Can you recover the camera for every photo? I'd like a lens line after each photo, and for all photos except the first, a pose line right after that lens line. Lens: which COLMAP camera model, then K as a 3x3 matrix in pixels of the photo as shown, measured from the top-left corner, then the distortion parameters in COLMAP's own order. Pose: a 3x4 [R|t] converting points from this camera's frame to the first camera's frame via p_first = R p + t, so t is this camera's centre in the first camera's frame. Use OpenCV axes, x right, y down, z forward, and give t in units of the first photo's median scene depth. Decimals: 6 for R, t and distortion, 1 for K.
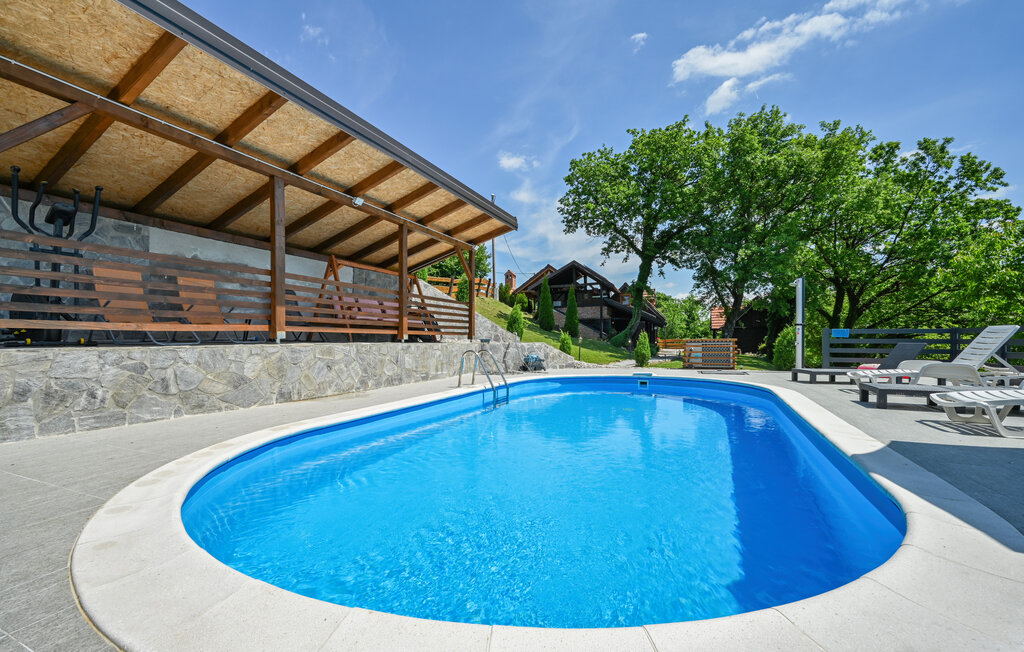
lens RADIAL K [[440.3, 0, 503.0], [0, 440.3, 325.4], [0, 0, 1]] dist [-0.002496, -0.000040]
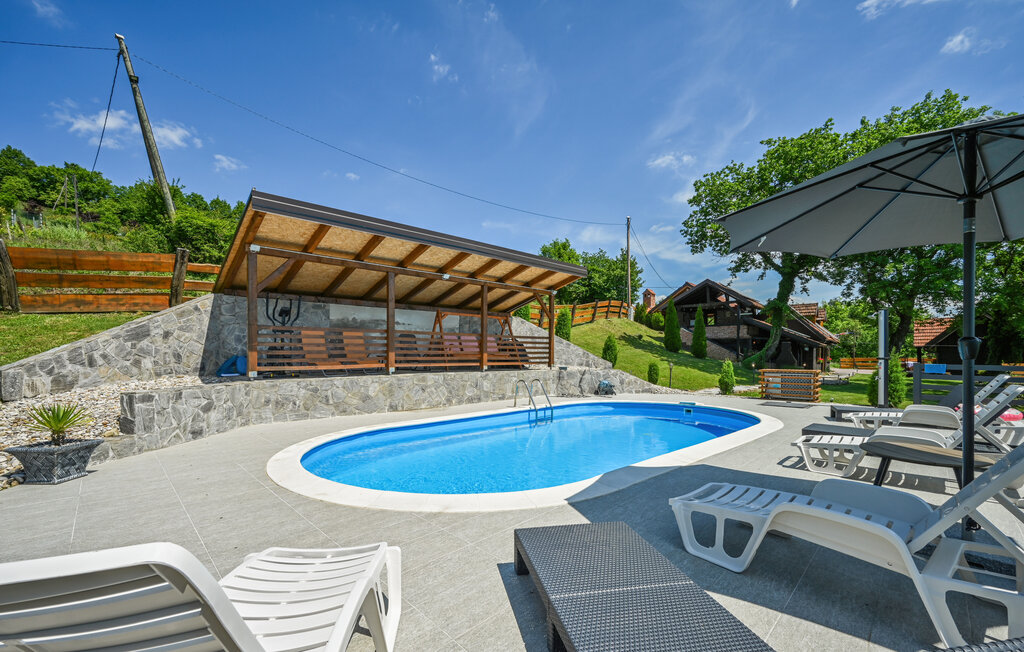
lens RADIAL K [[440.3, 0, 503.0], [0, 440.3, 325.4], [0, 0, 1]] dist [-0.002496, -0.000040]
pose [[0.928245, -0.014370, -0.371691, 0.345490], [0.004678, 0.999625, -0.026965, -0.068606], [0.371939, 0.023292, 0.927965, -0.255300]]
